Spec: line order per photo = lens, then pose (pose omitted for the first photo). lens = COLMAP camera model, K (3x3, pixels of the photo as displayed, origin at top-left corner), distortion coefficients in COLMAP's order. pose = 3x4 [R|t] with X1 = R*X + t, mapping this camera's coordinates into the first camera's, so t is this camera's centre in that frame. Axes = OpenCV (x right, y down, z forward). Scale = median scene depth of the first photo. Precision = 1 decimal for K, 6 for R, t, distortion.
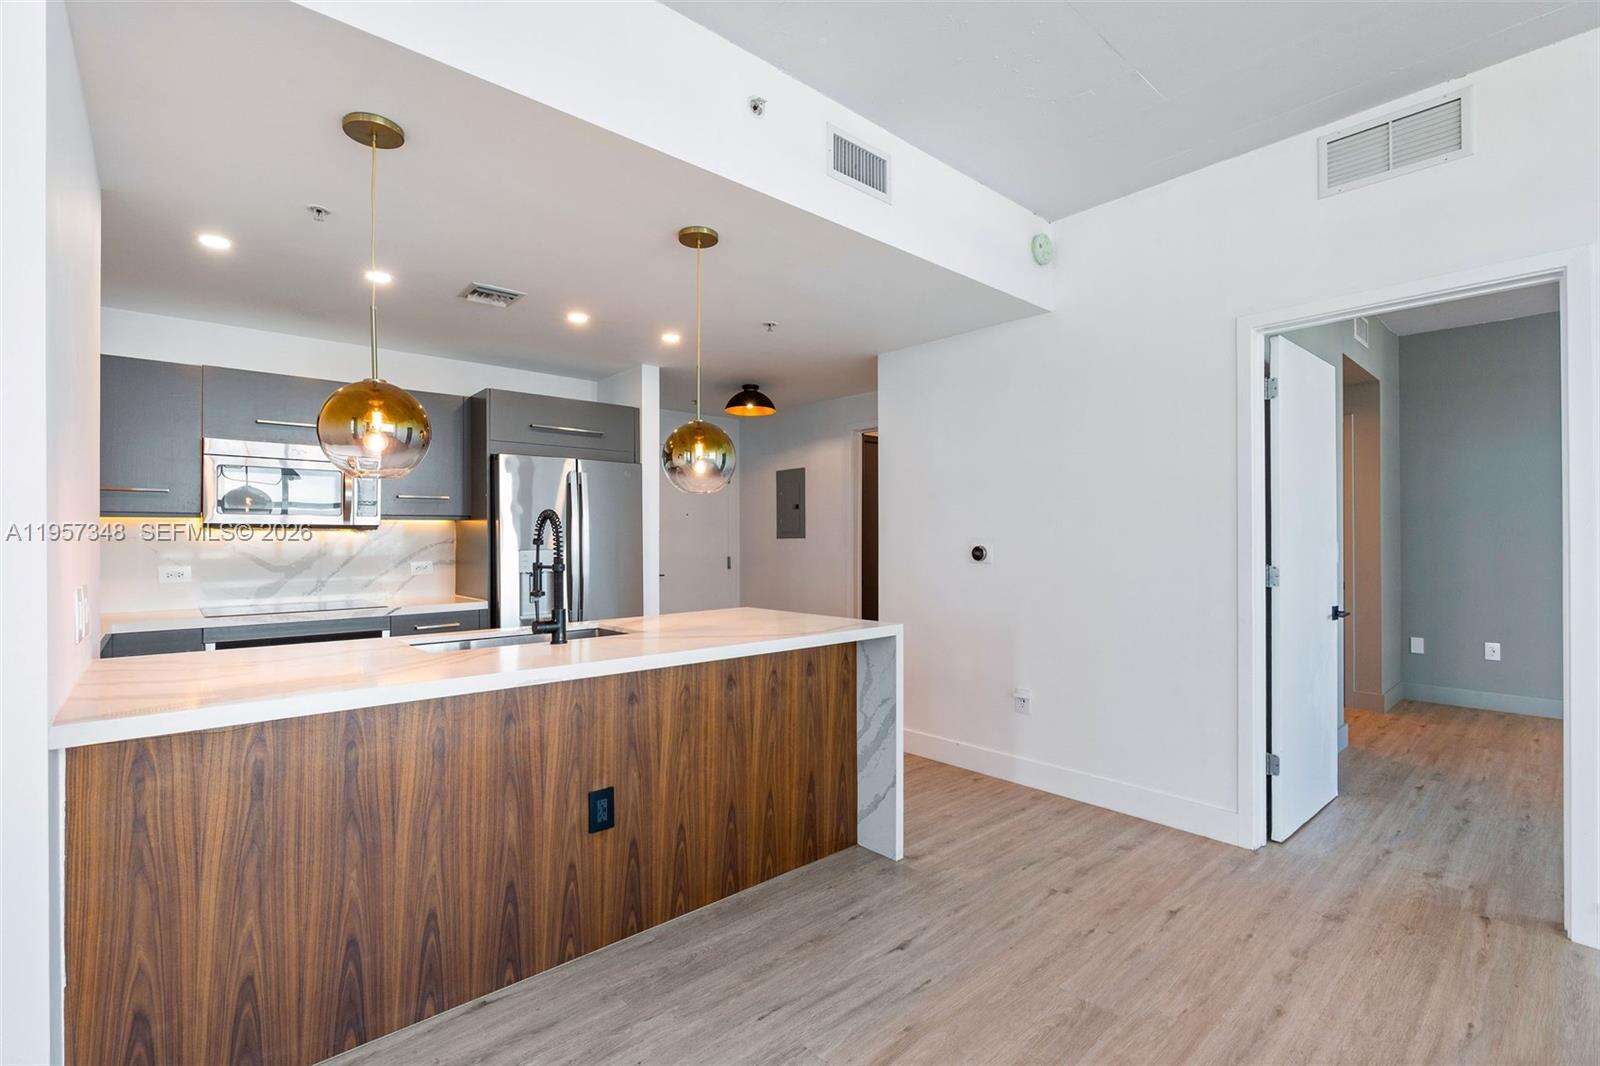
lens RADIAL K [[717.9, 0, 799.4], [0, 717.9, 535.8], [0, 0, 1]] dist [-0.008359, 0.003569]
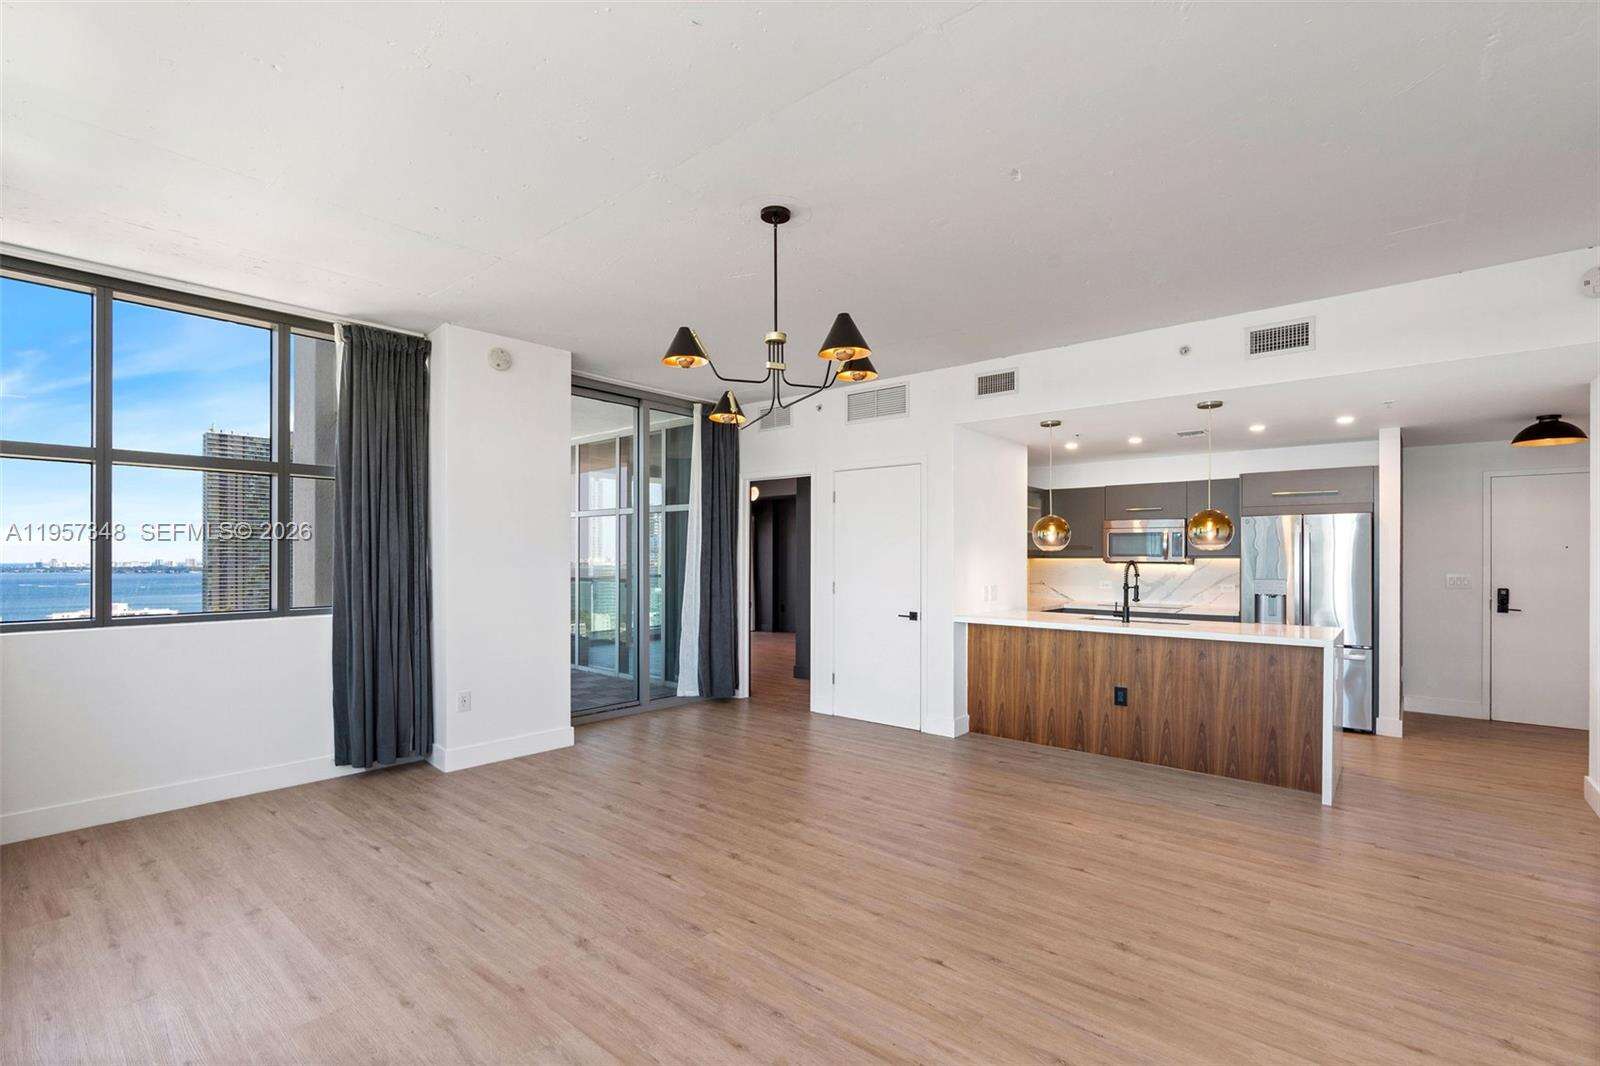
lens RADIAL K [[717.9, 0, 800.1], [0, 717.9, 554.4], [0, 0, 1]] dist [-0.008359, 0.003569]
pose [[0.139845, -0.000012, -0.990173, 1.672719], [0.000383, 1.000000, 0.000042, -0.055371], [0.990173, -0.000385, 0.139845, -0.279153]]
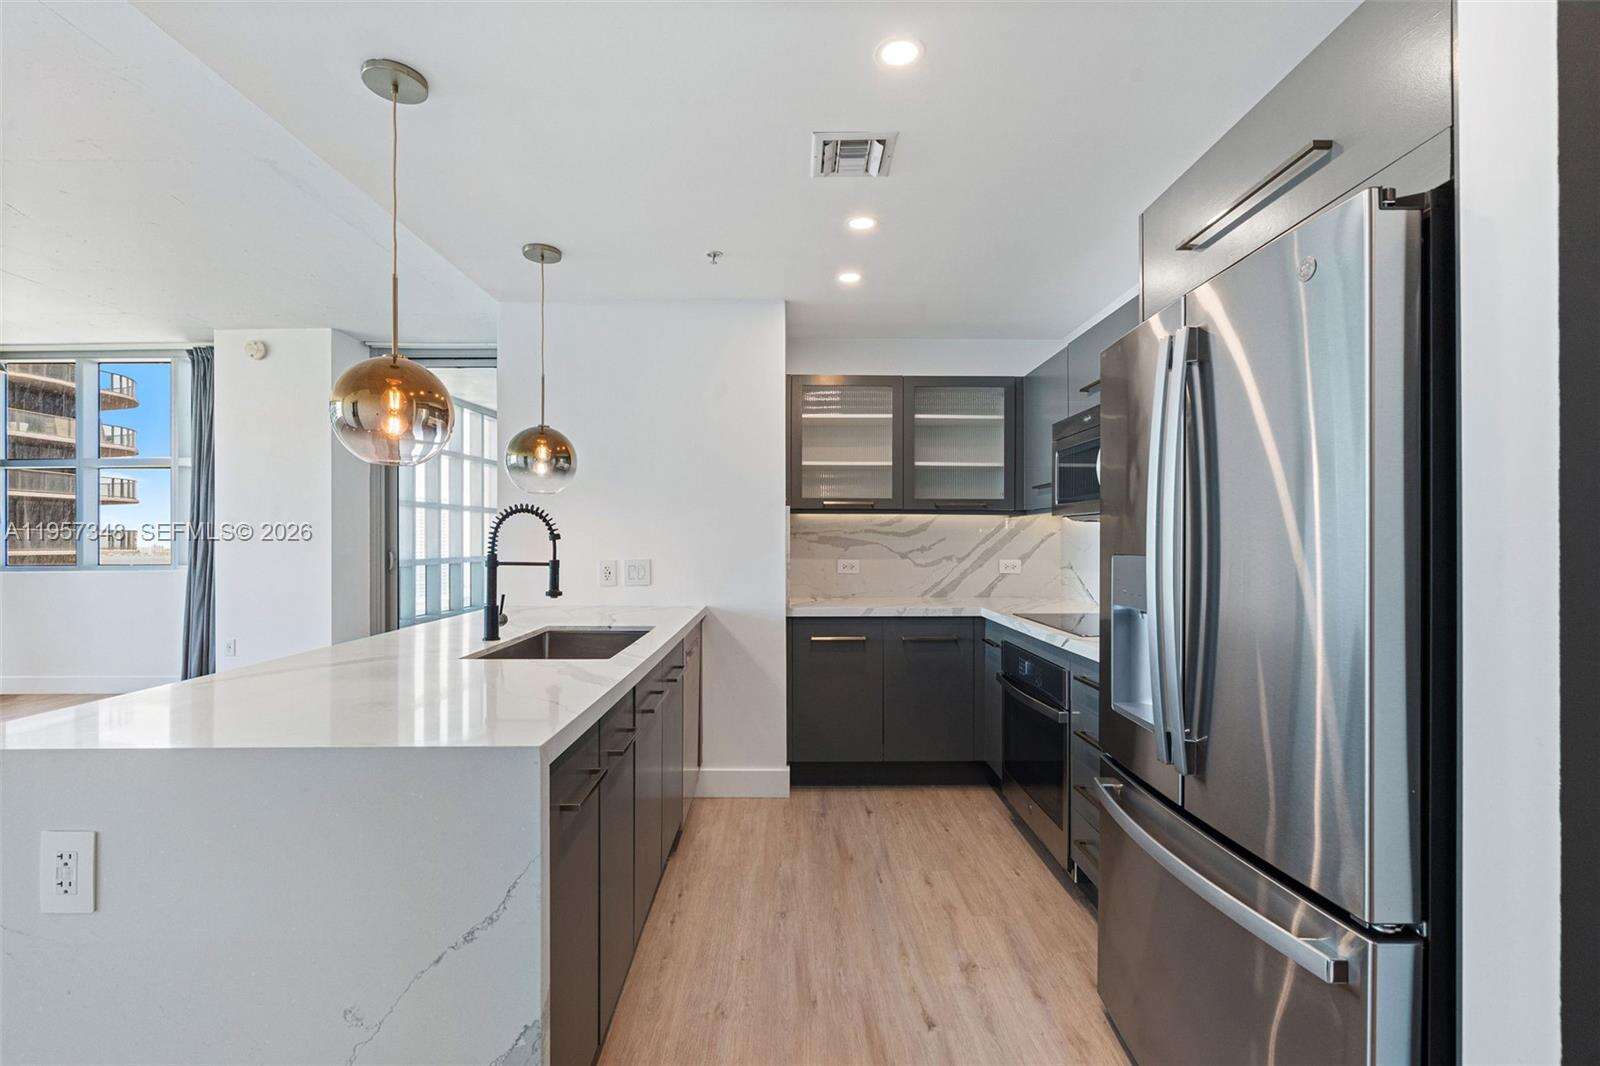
lens RADIAL K [[717.9, 0, 796.2], [0, 717.9, 535.2], [0, 0, 1]] dist [-0.008359, 0.003569]
pose [[-0.660796, 0.000373, -0.750565, 0.133215], [0.005581, 0.999975, -0.004417, 0.012979], [0.750544, -0.007108, -0.660782, 1.983794]]
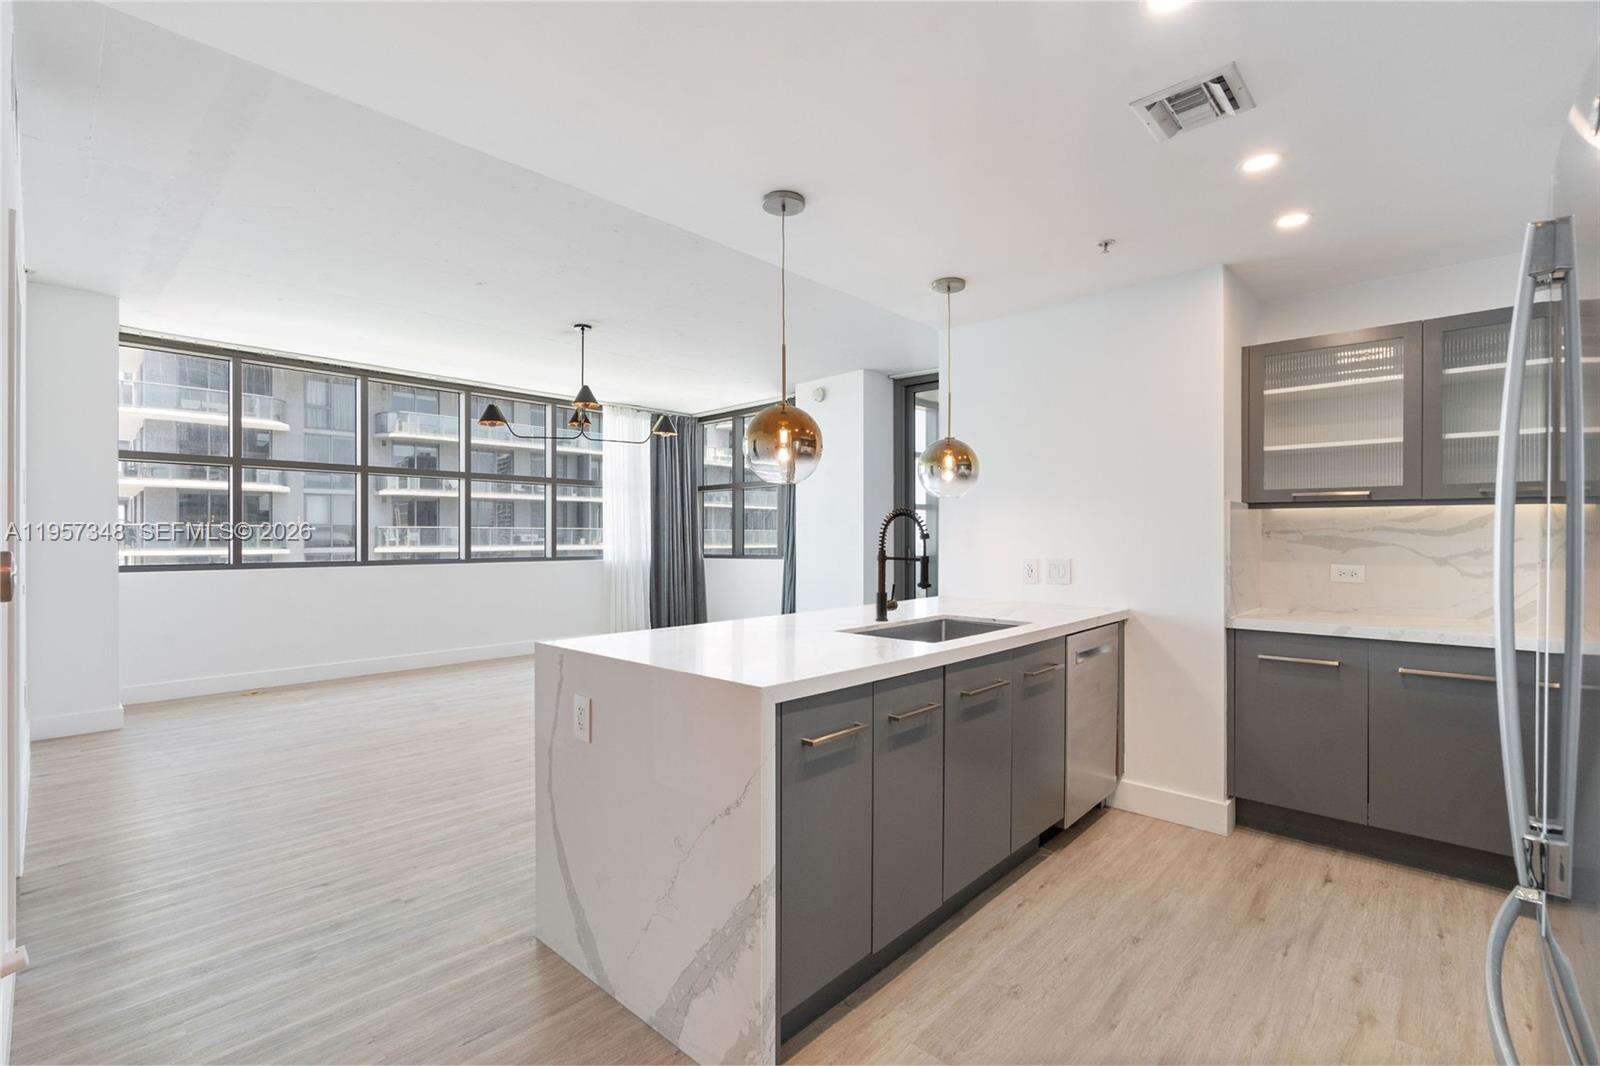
lens RADIAL K [[717.9, 0, 797.0], [0, 717.9, 536.6], [0, 0, 1]] dist [-0.008359, 0.003569]
pose [[-0.996294, 0.002541, -0.085979, -0.089118], [0.002878, 0.999989, -0.003795, 0.013224], [0.085968, -0.004028, -0.996290, 2.204291]]
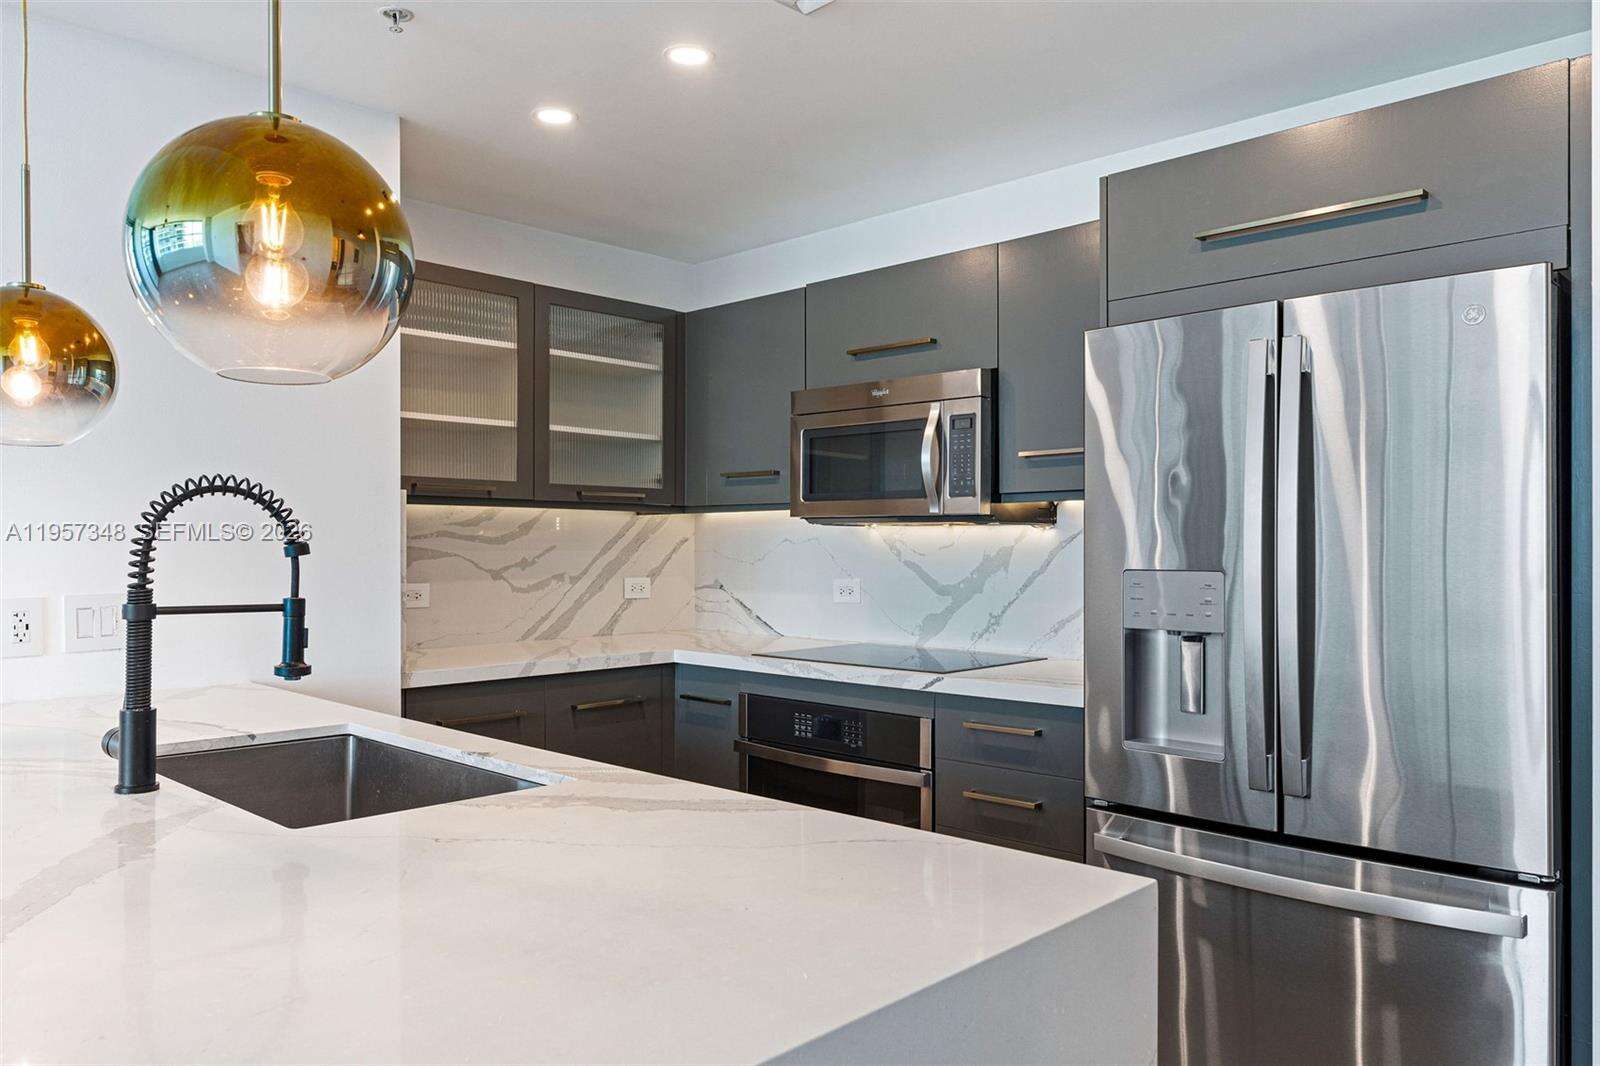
lens RADIAL K [[1141.5, 0, 785.5], [0, 1141.5, 533.1], [0, 0, 1]] dist [0.023810, -0.002330]
pose [[0.064842, -0.004237, -0.997887, 0.370393], [0.004146, 0.999983, -0.003977, 0.002937], [0.997887, -0.003879, 0.064859, 1.341673]]
